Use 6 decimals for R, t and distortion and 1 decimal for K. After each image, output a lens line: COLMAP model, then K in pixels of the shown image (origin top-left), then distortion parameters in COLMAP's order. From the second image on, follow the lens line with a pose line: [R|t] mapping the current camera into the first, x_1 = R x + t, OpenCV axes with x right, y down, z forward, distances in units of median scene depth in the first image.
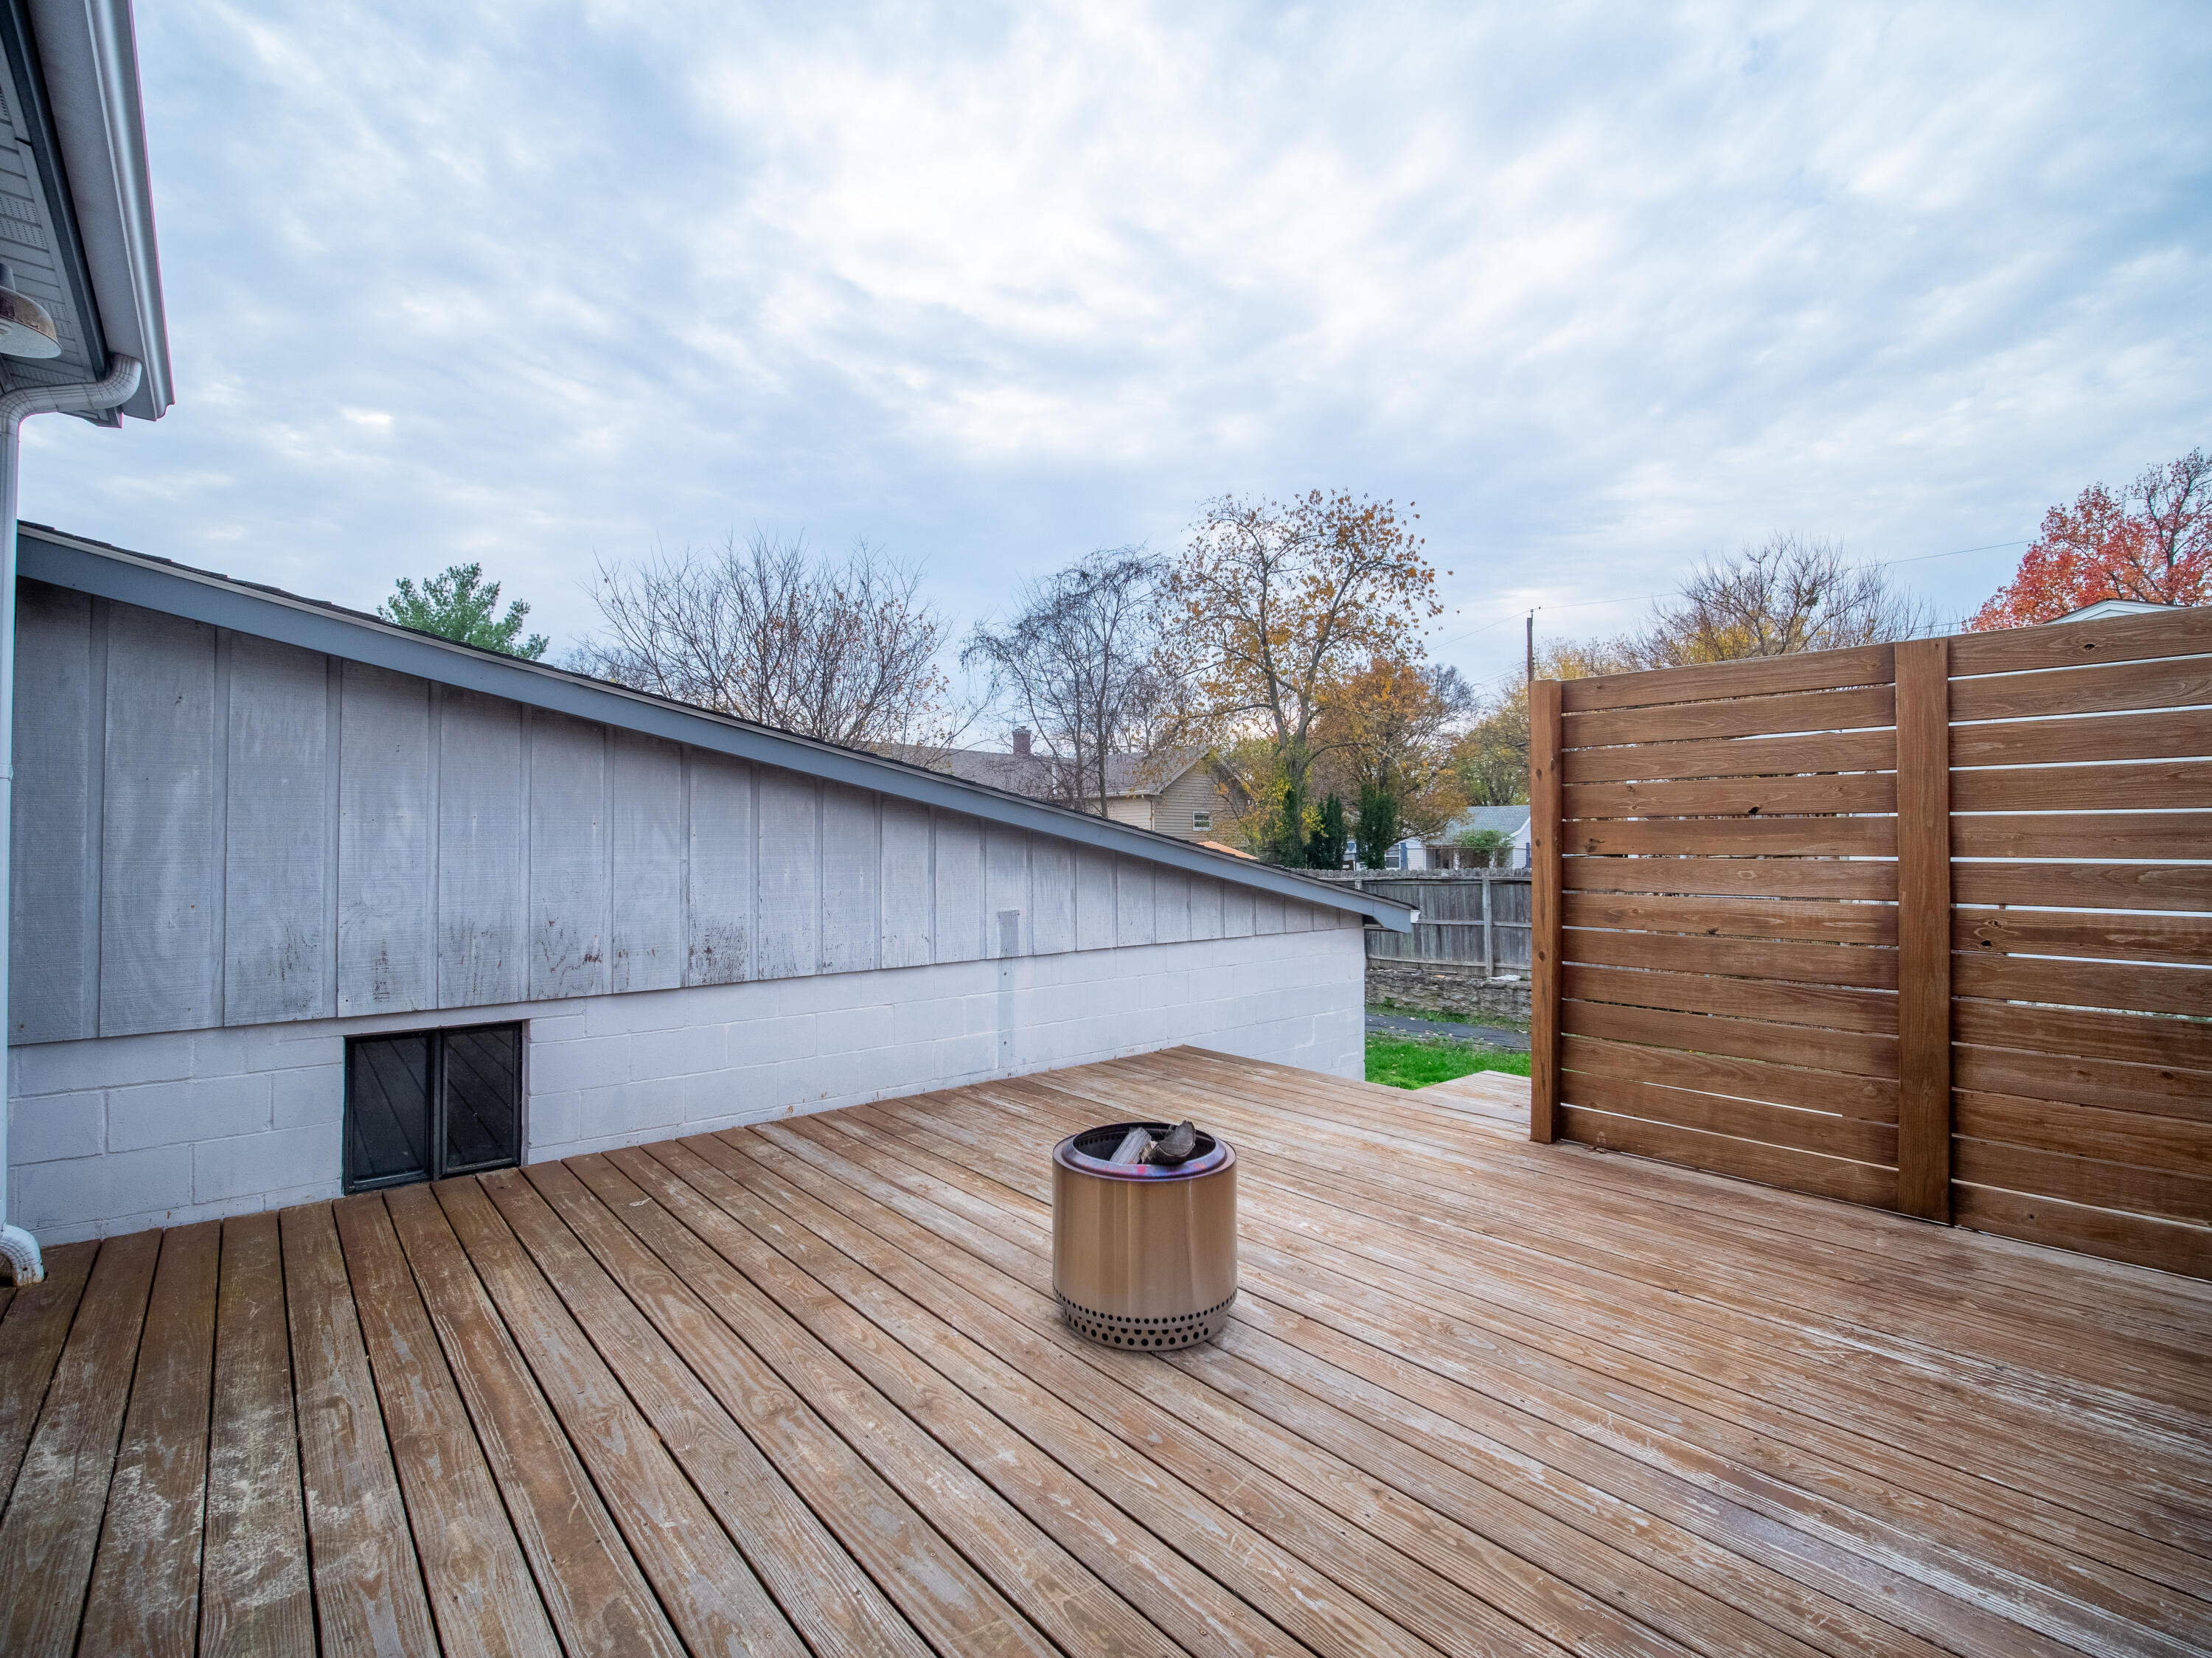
lens RADIAL K [[1003.8, 0, 1106.8], [0, 1003.8, 833.1], [0, 0, 1]] dist [-0.015100, -0.000761]
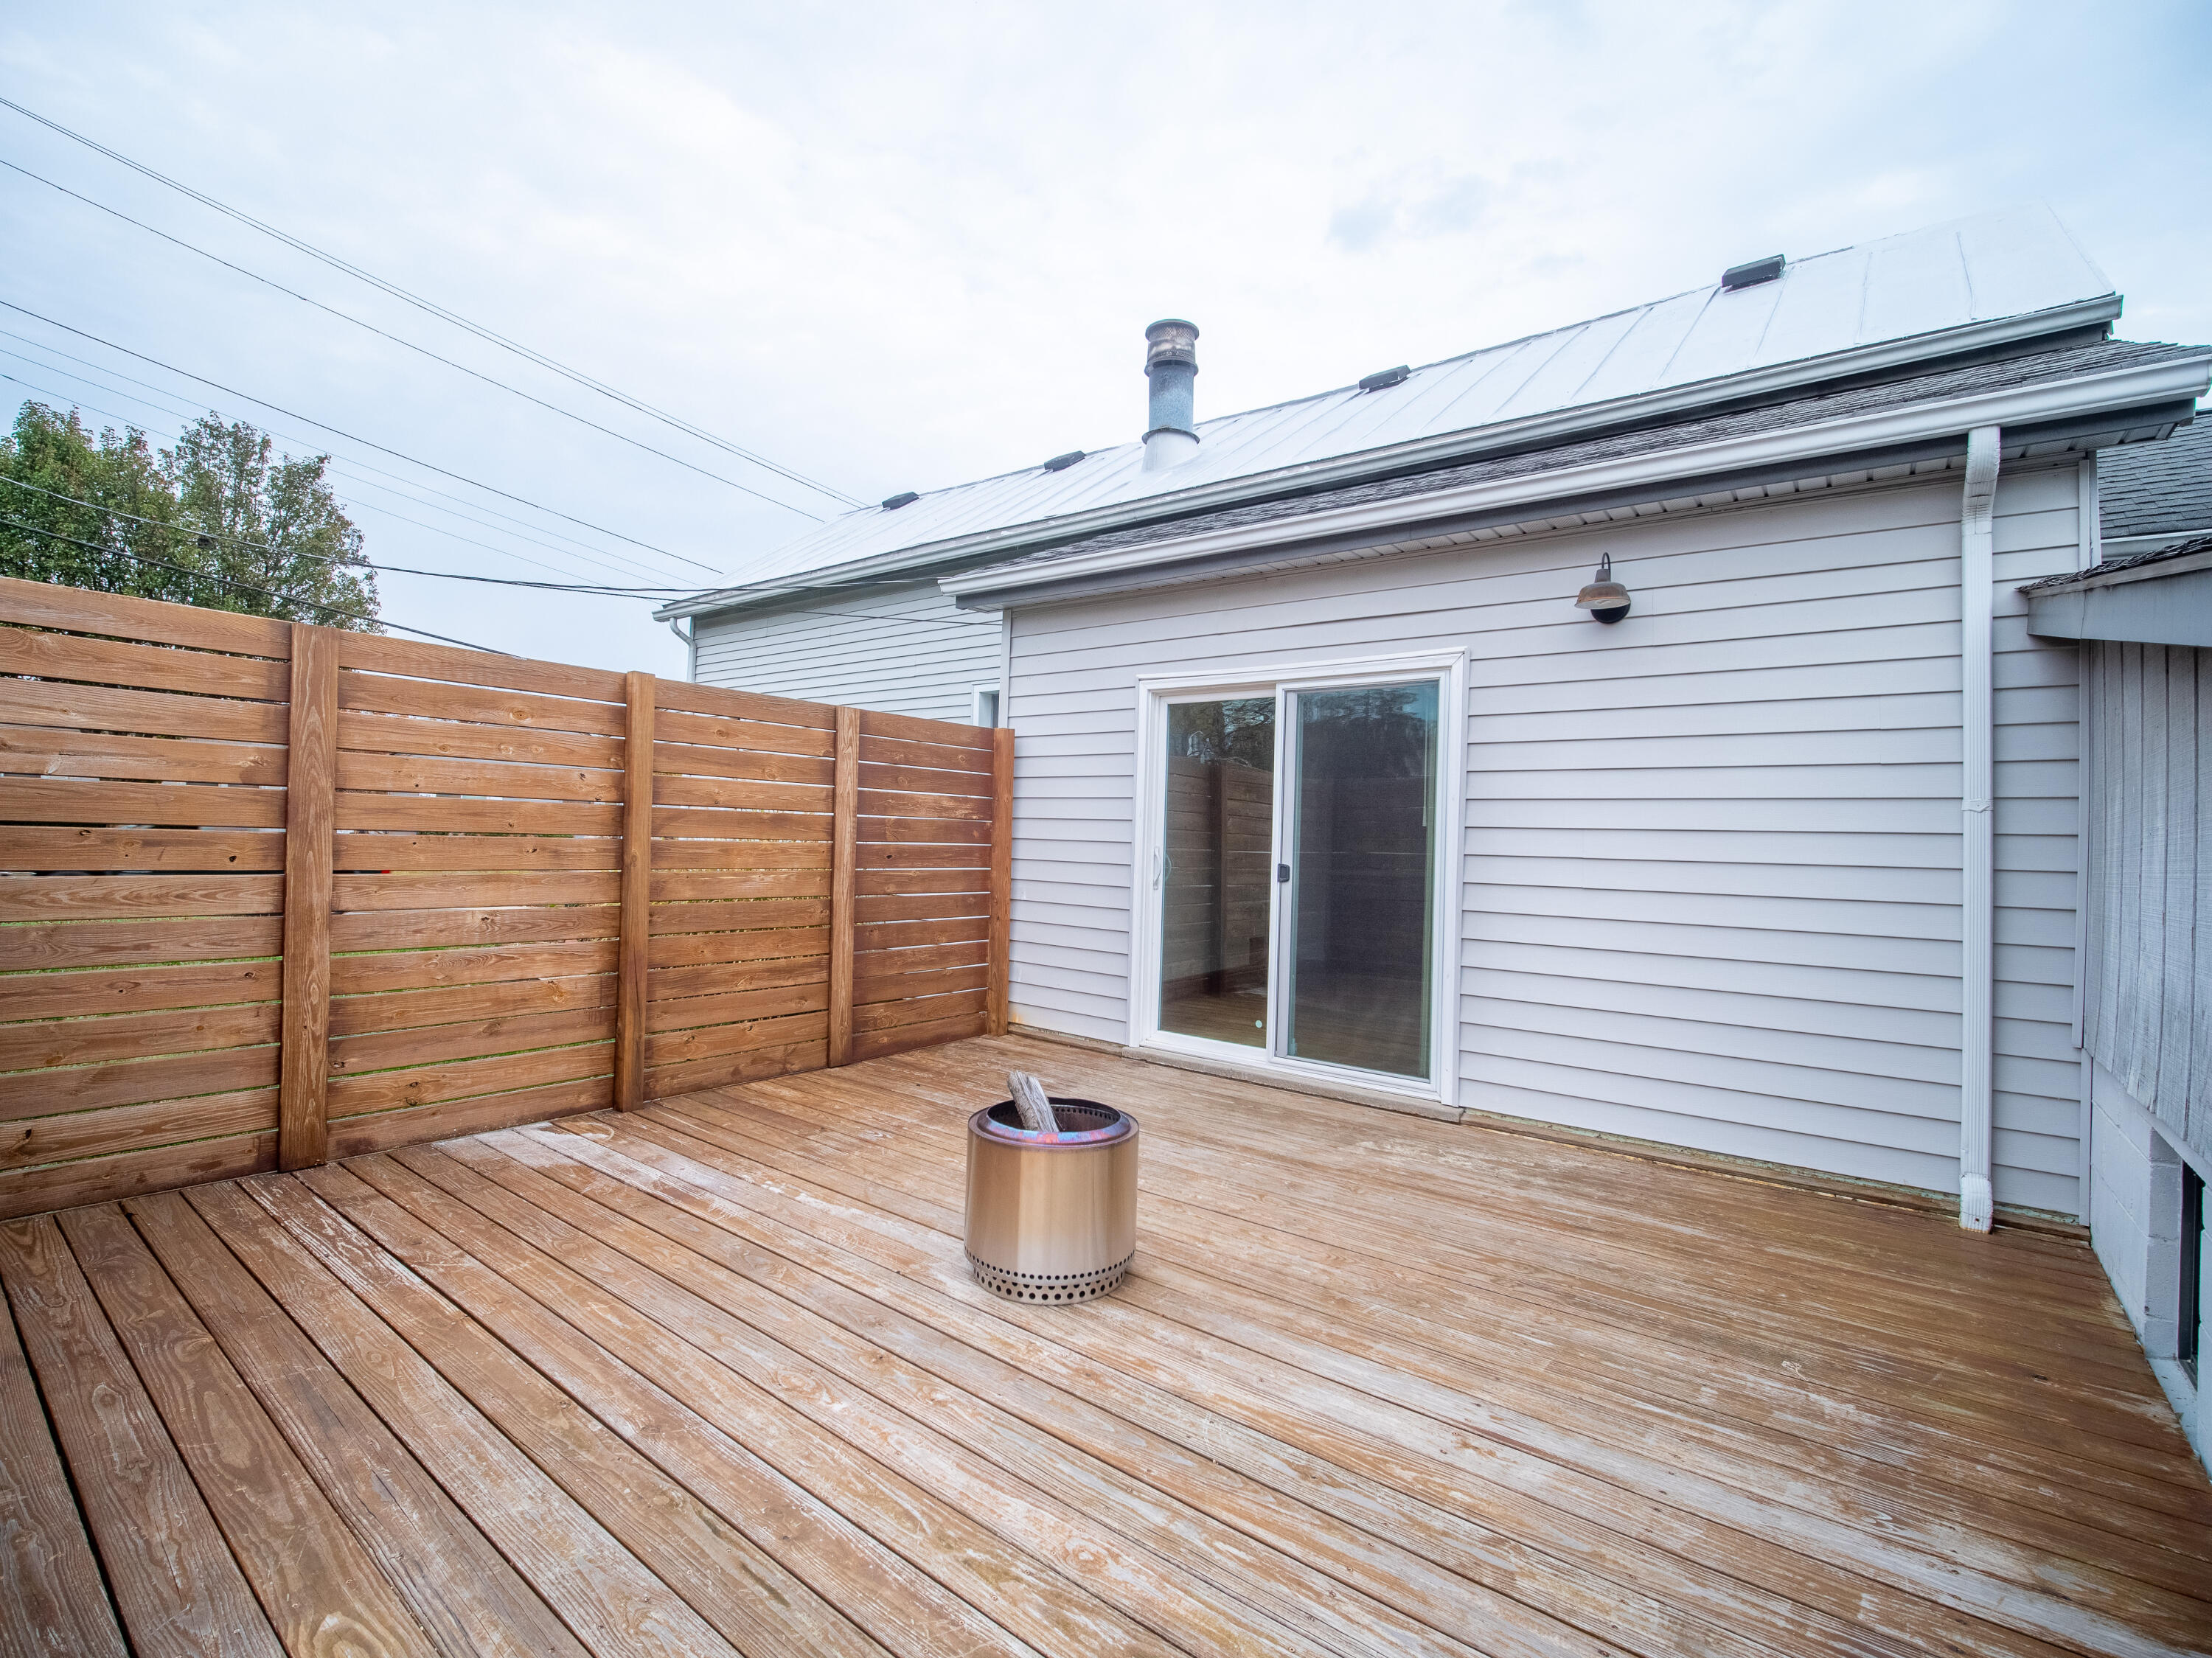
lens RADIAL K [[1003.8, 0, 1109.7], [0, 1003.8, 825.0], [0, 0, 1]] dist [-0.015100, -0.000761]
pose [[-0.979721, -0.032531, -0.197708, 0.211417], [-0.028170, 0.999295, -0.024832, 0.023480], [0.198376, -0.018759, -0.979946, 2.173544]]
